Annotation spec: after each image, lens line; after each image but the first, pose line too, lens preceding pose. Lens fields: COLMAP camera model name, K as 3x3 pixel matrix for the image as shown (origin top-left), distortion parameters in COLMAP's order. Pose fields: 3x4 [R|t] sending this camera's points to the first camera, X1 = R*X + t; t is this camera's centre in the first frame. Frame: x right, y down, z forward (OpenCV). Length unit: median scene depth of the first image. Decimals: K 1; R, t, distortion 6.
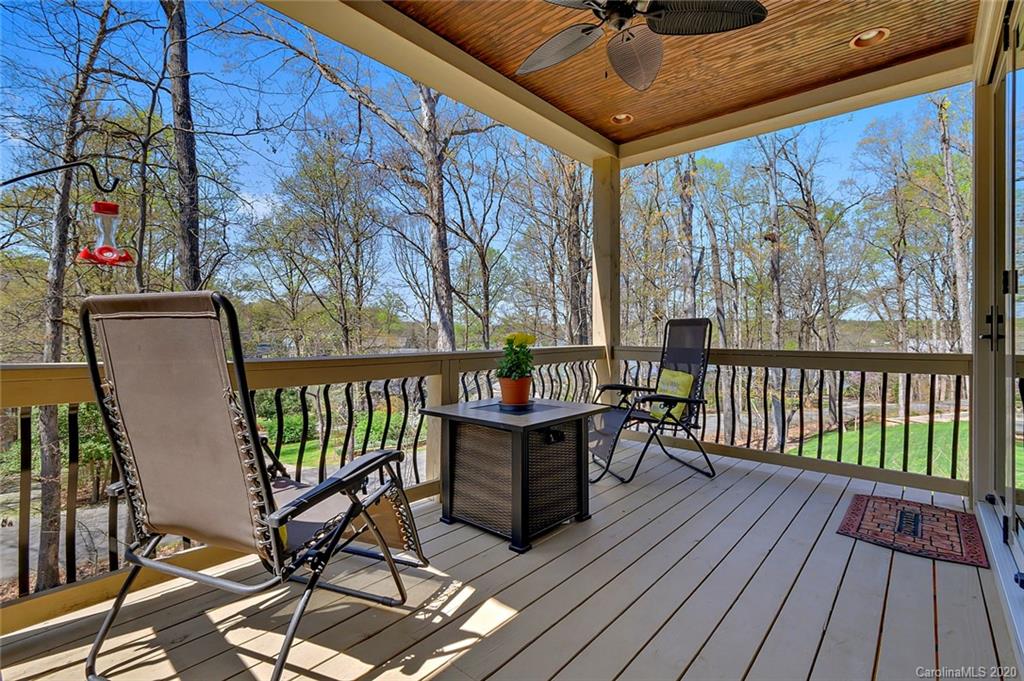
lens RADIAL K [[472.2, 0, 518.5], [0, 472.2, 340.9], [0, 0, 1]] dist [0.001944, -0.000160]
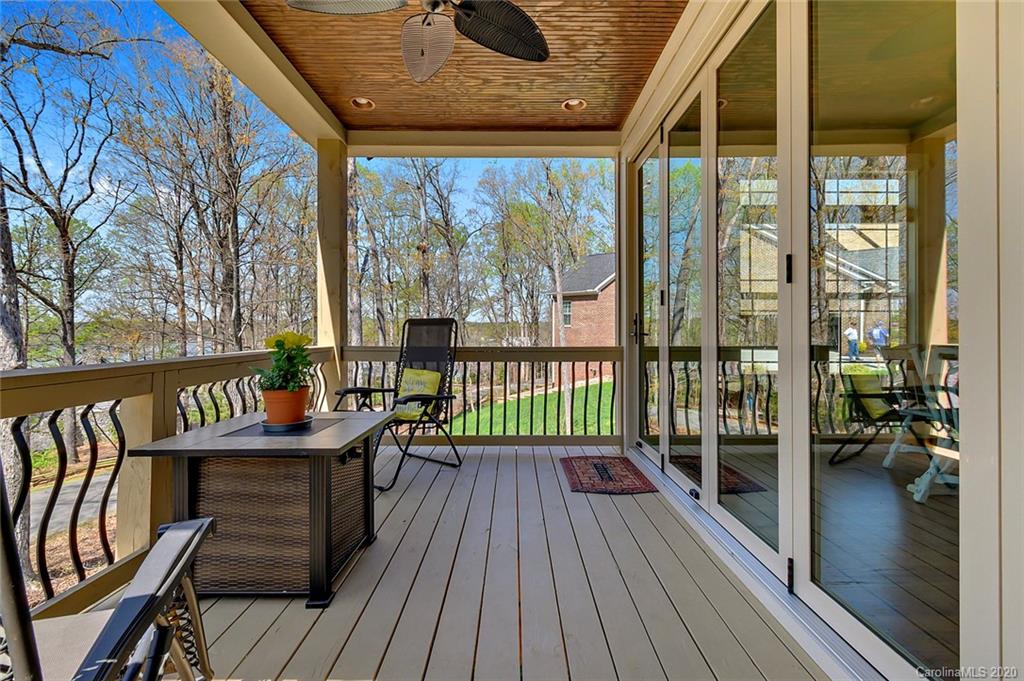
lens RADIAL K [[459.1, 0, 516.3], [0, 459.1, 338.5], [0, 0, 1]] dist [0.000017, -0.001520]
pose [[0.750771, -0.009787, 0.660490, -0.146638], [0.011958, 0.999928, 0.001225, -0.001718], [-0.660454, 0.006978, 0.750834, 0.111265]]
